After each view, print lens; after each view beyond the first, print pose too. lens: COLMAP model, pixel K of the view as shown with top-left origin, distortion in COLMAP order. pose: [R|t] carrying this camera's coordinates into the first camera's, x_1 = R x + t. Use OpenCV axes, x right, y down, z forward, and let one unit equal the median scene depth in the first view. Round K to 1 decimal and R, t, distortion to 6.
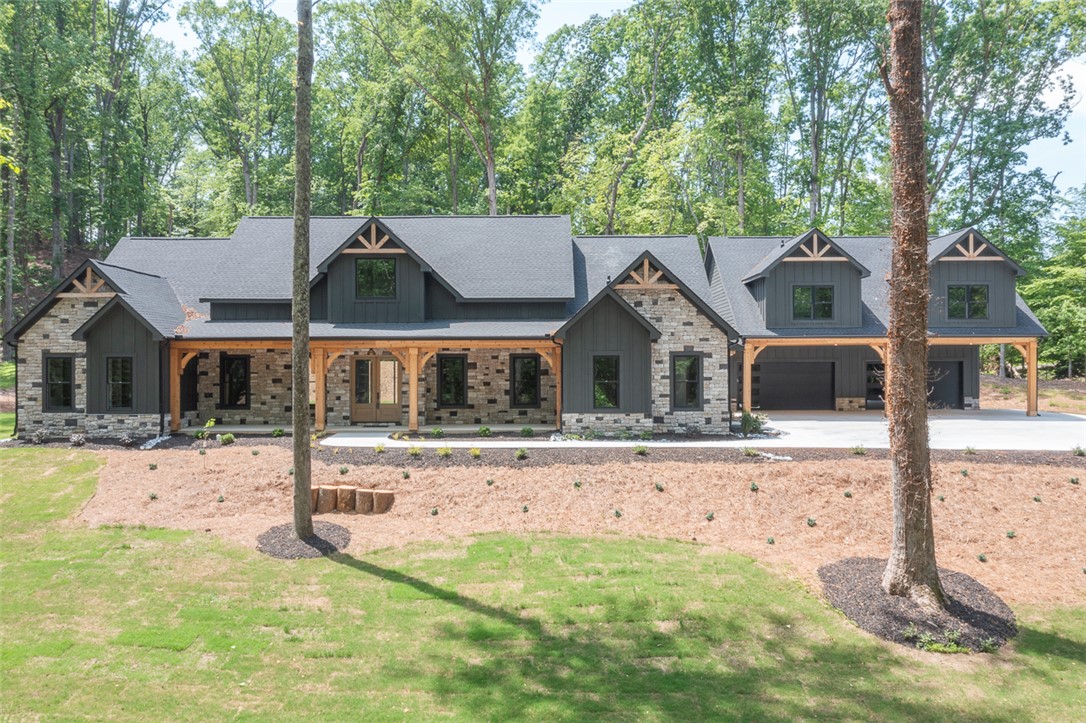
lens RADIAL K [[837.1, 0, 543.0], [0, 837.1, 361.5], [0, 0, 1]] dist [-0.013641, -0.007016]
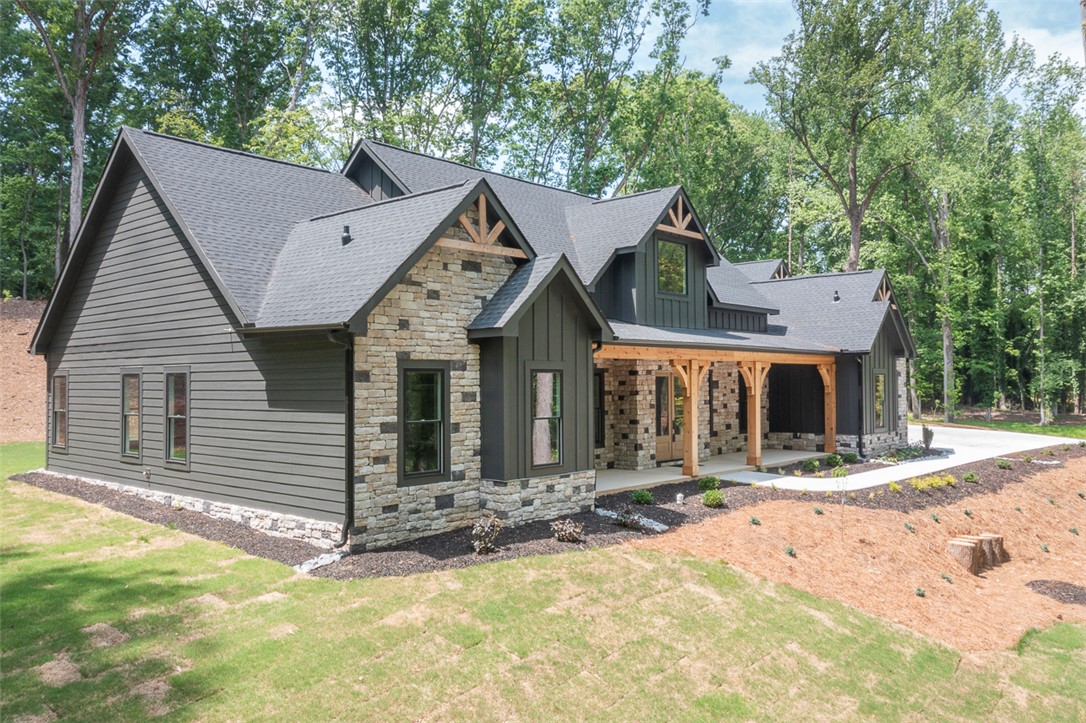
lens RADIAL K [[837.1, 0, 543.0], [0, 837.1, 361.5], [0, 0, 1]] dist [-0.013641, -0.007016]
pose [[0.681119, 0.016780, 0.731981, -0.890564], [0.001769, 0.999697, -0.024564, 0.002664], [-0.732171, 0.018026, 0.680882, 0.619174]]
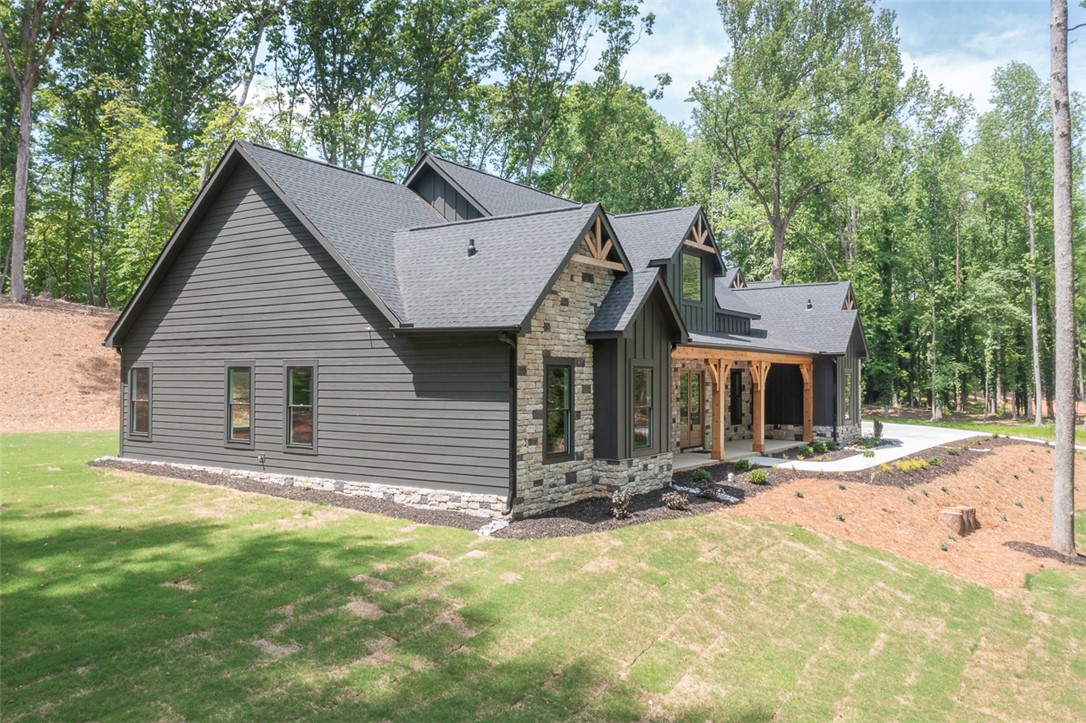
lens RADIAL K [[836.8, 0, 543.0], [0, 836.8, 361.5], [0, 0, 1]] dist [-0.019981, -0.001090]
pose [[0.581171, 0.021205, 0.813505, -1.053692], [-0.006584, 0.999750, -0.021356, 0.004842], [-0.813755, 0.007055, 0.581165, 0.676900]]
